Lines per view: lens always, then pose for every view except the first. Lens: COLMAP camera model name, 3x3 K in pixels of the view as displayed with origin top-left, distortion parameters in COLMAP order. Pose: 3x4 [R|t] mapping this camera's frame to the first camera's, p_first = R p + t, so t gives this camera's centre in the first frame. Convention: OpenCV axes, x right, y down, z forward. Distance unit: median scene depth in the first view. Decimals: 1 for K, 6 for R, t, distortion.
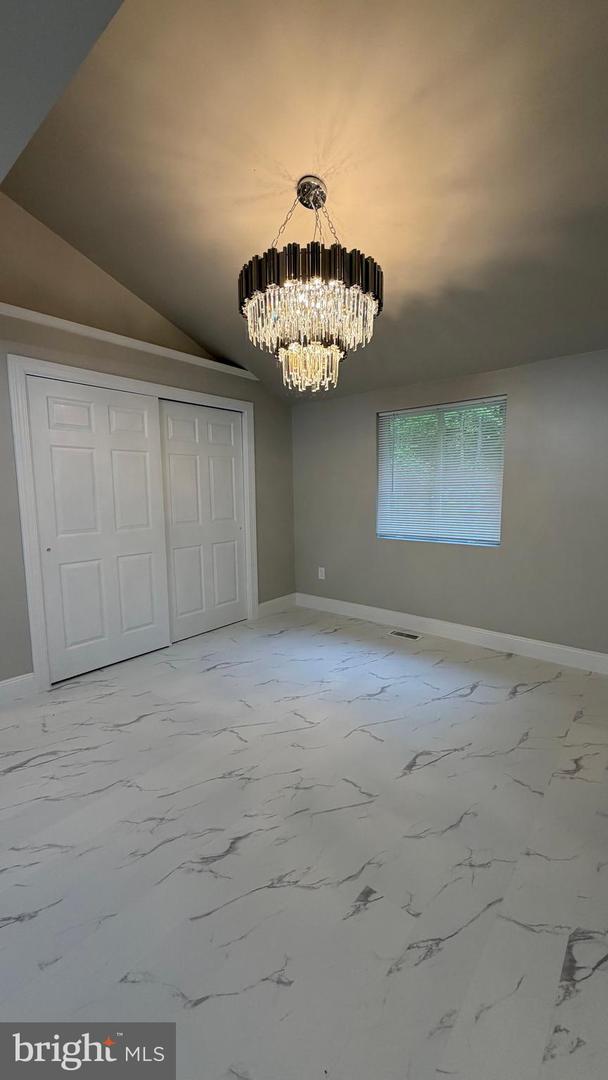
lens RADIAL K [[429.7, 0, 303.2], [0, 429.7, 538.3], [0, 0, 1]] dist [0.000687, -0.000212]
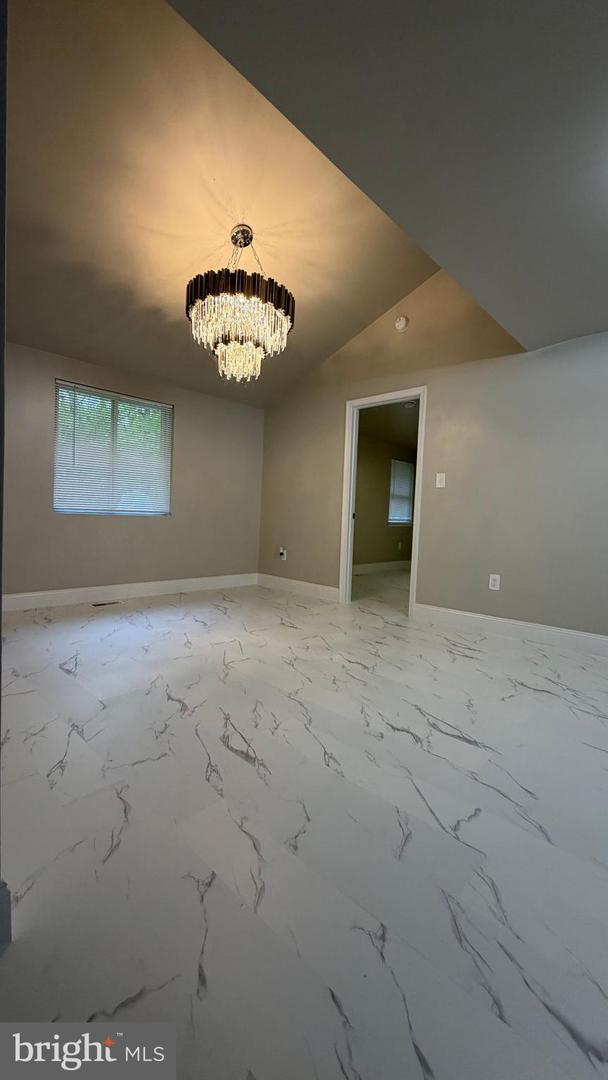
lens RADIAL K [[429.7, 0, 303.2], [0, 429.7, 538.3], [0, 0, 1]] dist [0.000687, -0.000212]
pose [[0.061997, -0.040120, 0.997270, -1.231341], [0.079819, 0.996191, 0.035115, 0.107646], [-0.994880, 0.077424, 0.064963, 0.712118]]
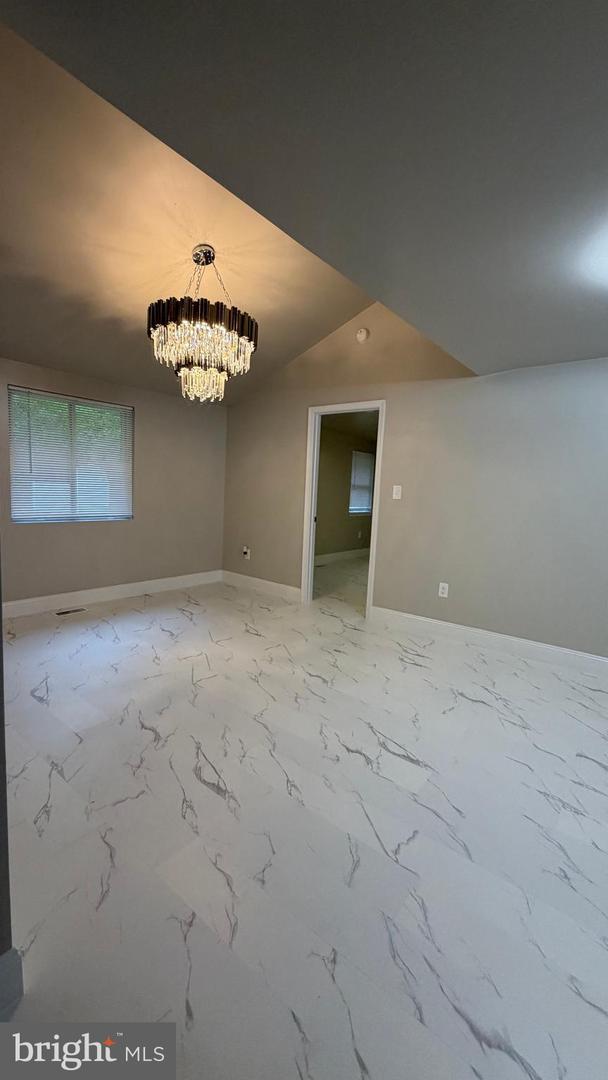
lens RADIAL K [[429.7, 0, 303.2], [0, 429.7, 538.3], [0, 0, 1]] dist [0.000687, -0.000212]
pose [[-0.025019, -0.109924, 0.993625, -1.284299], [0.073684, 0.991030, 0.111492, -0.045003], [-0.996968, 0.076004, -0.016695, 0.700247]]
